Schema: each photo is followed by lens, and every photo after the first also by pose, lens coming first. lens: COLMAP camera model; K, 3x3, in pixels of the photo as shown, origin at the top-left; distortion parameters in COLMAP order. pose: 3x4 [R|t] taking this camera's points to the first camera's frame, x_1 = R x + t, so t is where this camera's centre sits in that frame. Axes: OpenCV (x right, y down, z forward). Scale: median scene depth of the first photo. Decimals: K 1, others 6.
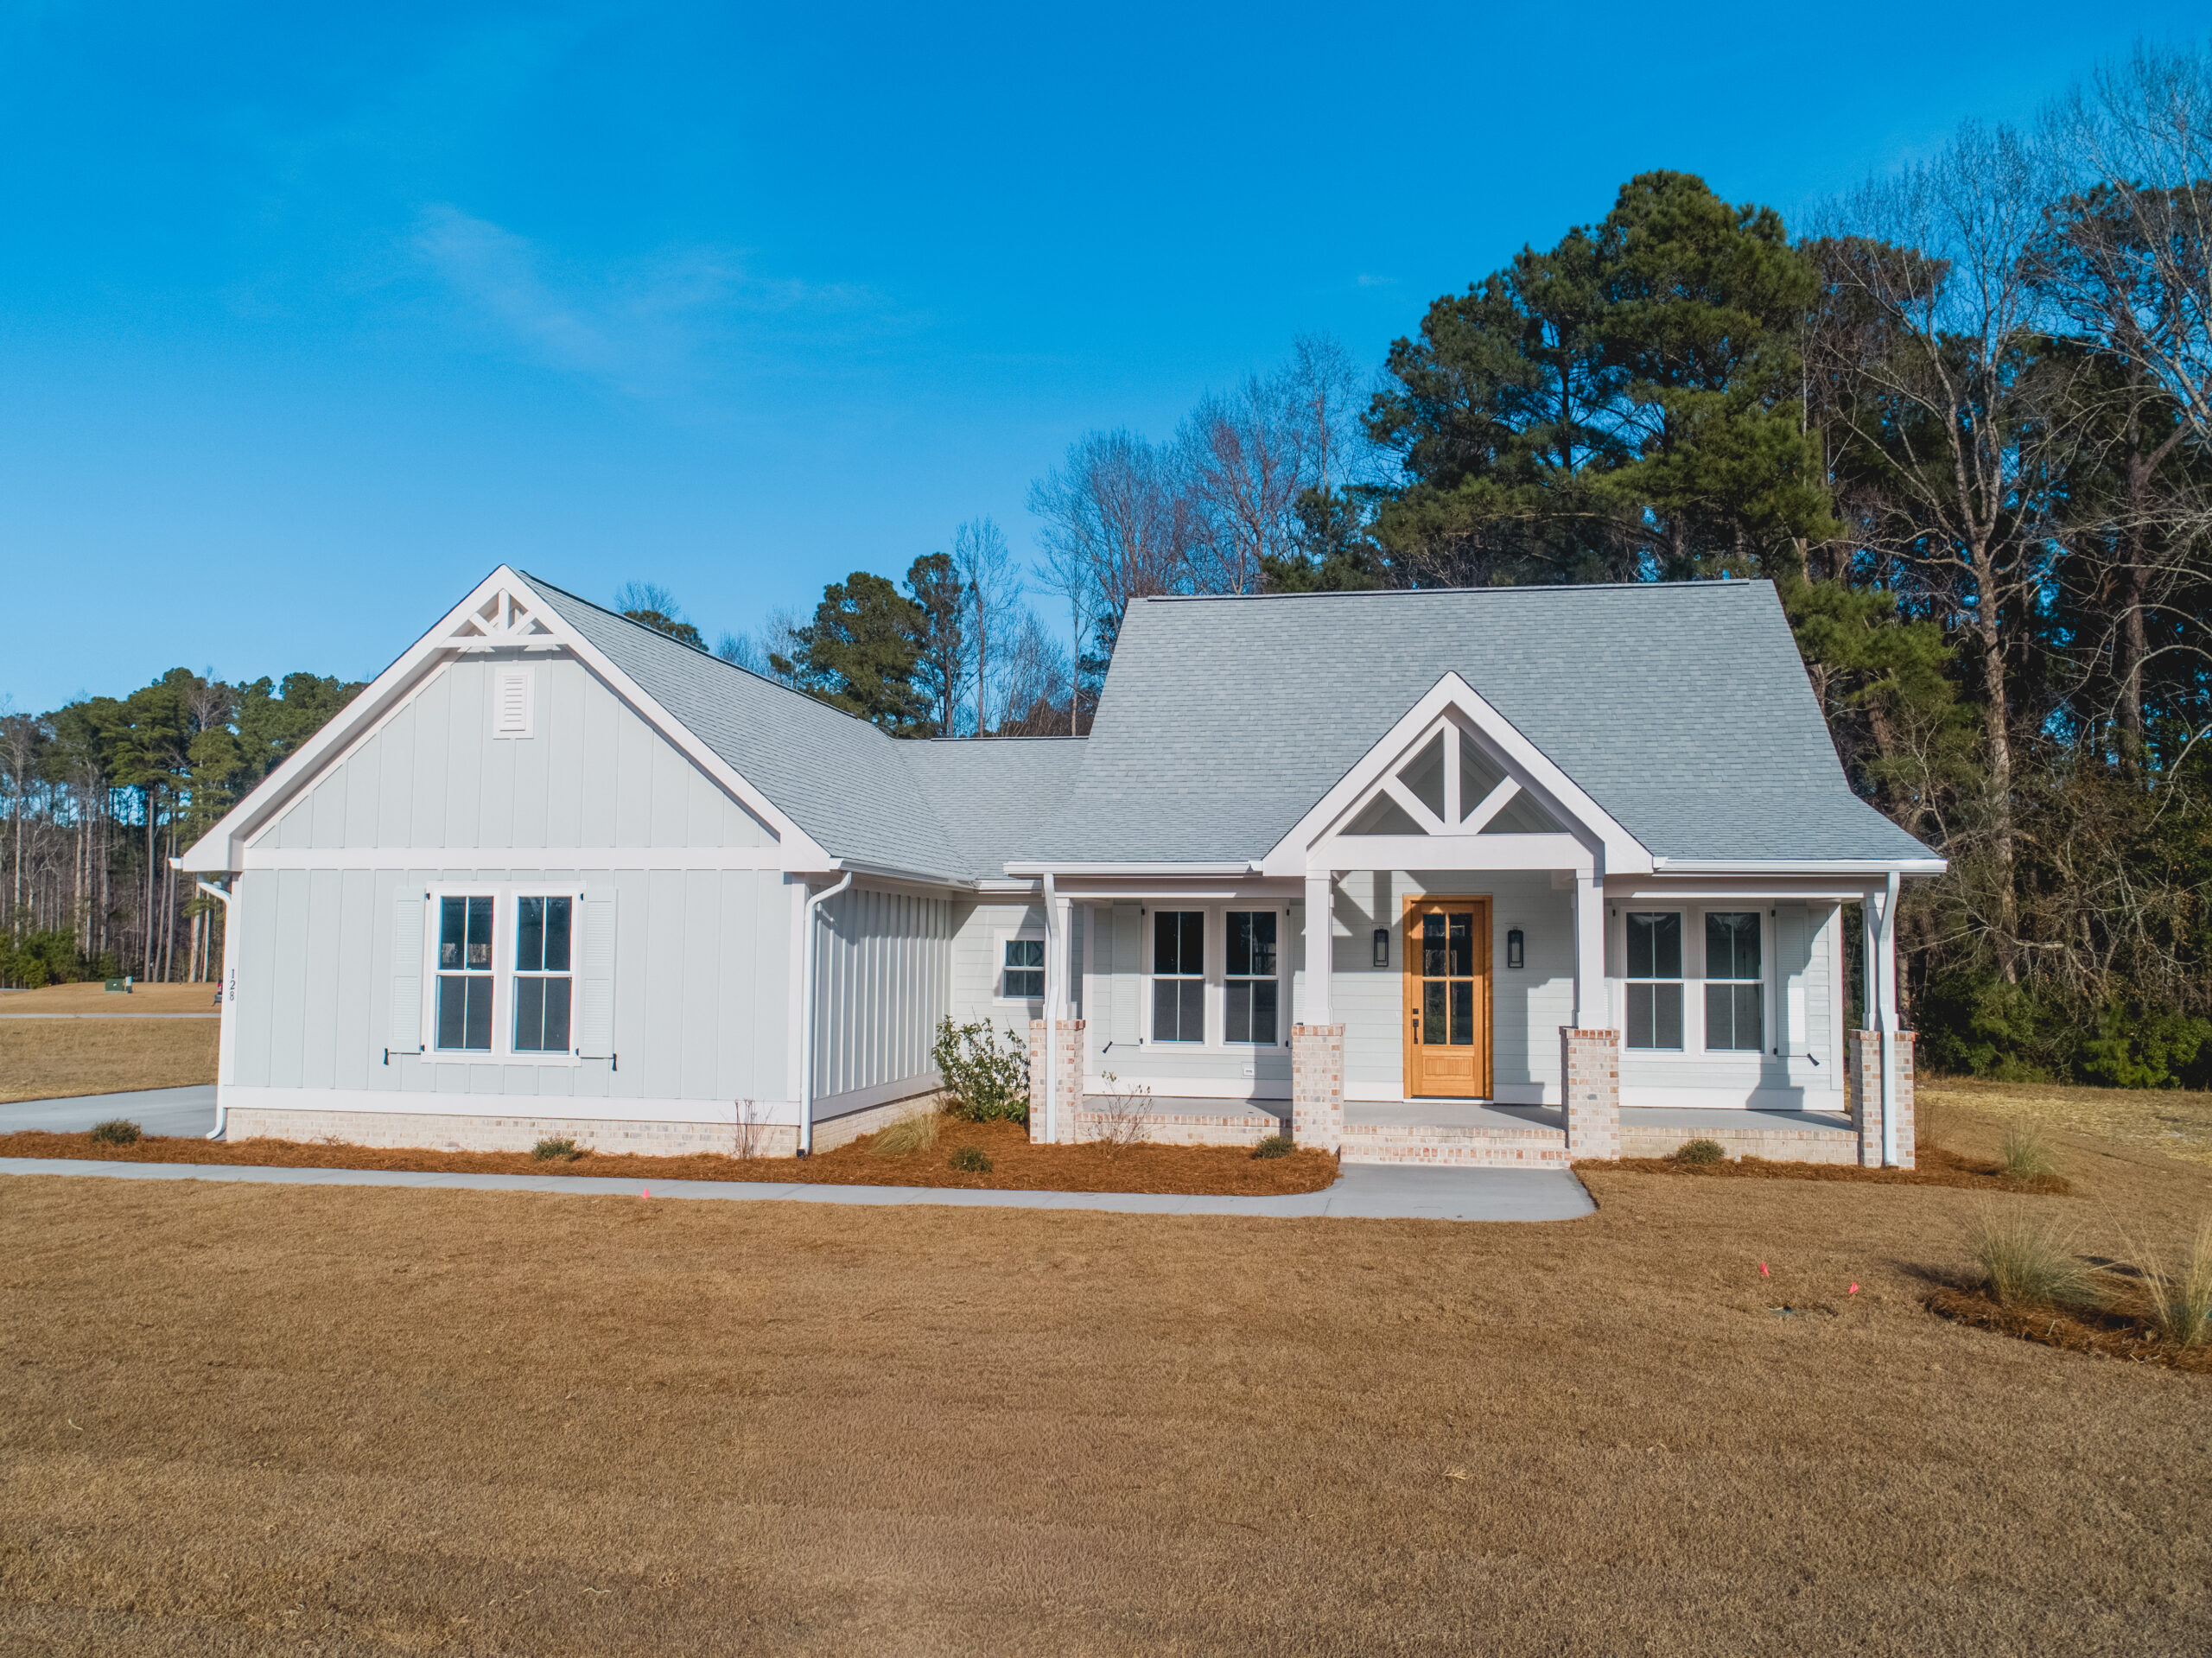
lens RADIAL K [[1715.9, 0, 1106.0], [0, 1715.9, 829.0], [0, 0, 1]] dist [-0.016619, -0.002261]
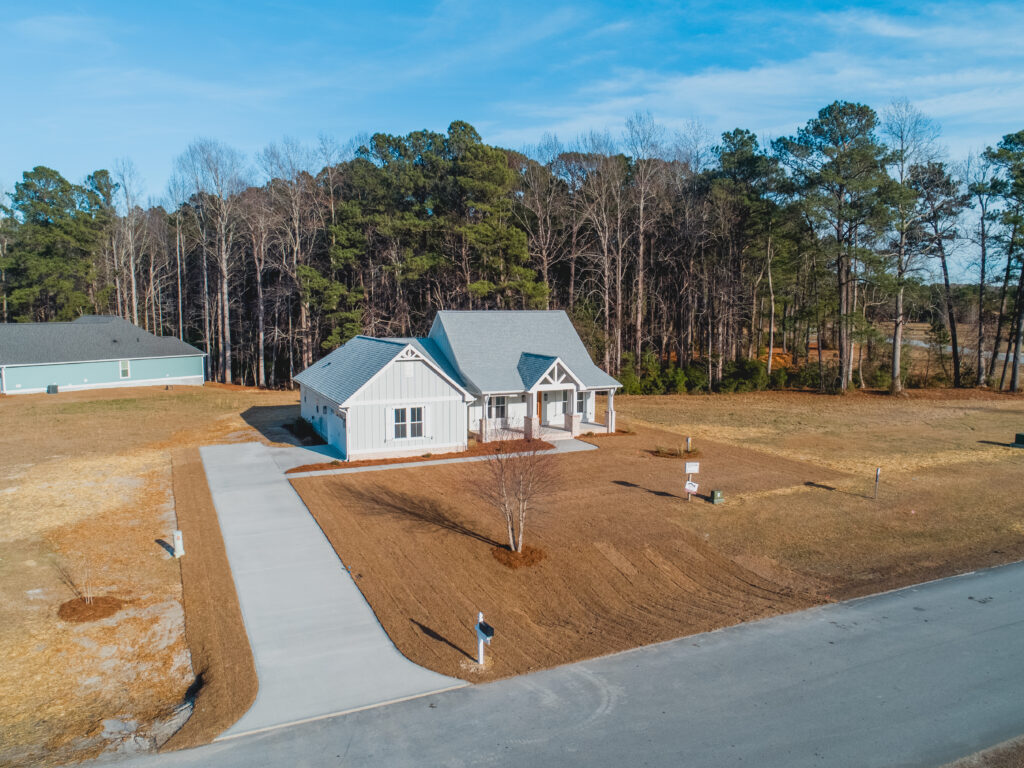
lens RADIAL K [[794.4, 0, 512.0], [0, 794.4, 384.0], [0, 0, 1]] dist [-0.016619, -0.002261]
pose [[0.820026, -0.067251, 0.568362, -1.437282], [-0.039871, 0.983947, 0.173951, -0.455049], [-0.570936, -0.165305, 0.804180, -1.068447]]
